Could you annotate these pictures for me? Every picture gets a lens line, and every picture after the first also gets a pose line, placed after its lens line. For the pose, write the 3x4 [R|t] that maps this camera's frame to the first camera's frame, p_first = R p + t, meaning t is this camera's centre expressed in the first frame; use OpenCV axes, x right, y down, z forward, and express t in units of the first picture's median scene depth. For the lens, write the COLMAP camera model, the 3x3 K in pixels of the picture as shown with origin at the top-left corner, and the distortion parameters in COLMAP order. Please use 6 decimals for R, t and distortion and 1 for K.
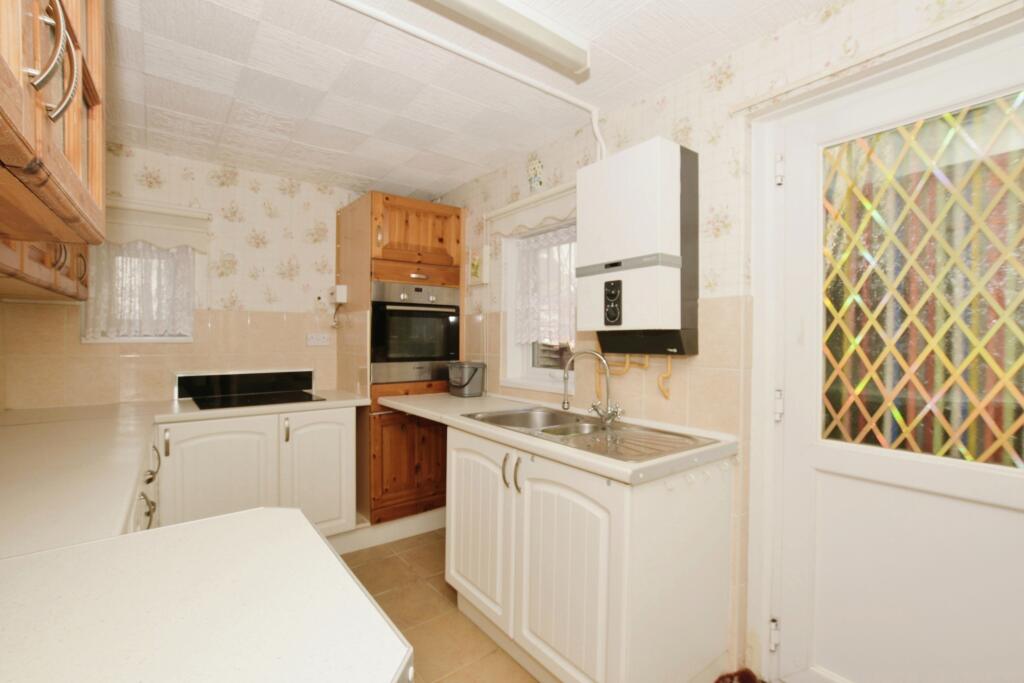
lens RADIAL K [[458.1, 0, 511.5], [0, 458.1, 351.5], [0, 0, 1]] dist [-0.020685, 0.000470]
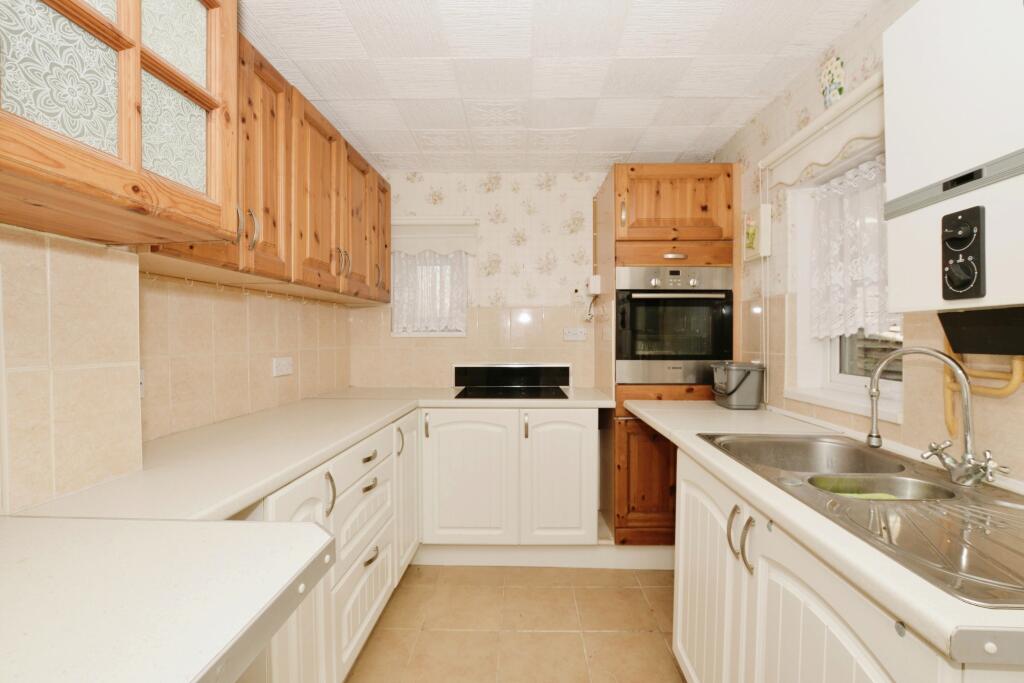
lens RADIAL K [[459.1, 0, 512.0], [0, 459.1, 341.5], [0, 0, 1]] dist [-0.025299, 0.000874]
pose [[0.778868, 0.004712, -0.627170, 0.089198], [-0.014699, 0.999834, -0.010743, 0.001905], [0.627015, 0.017586, 0.778809, 0.186441]]
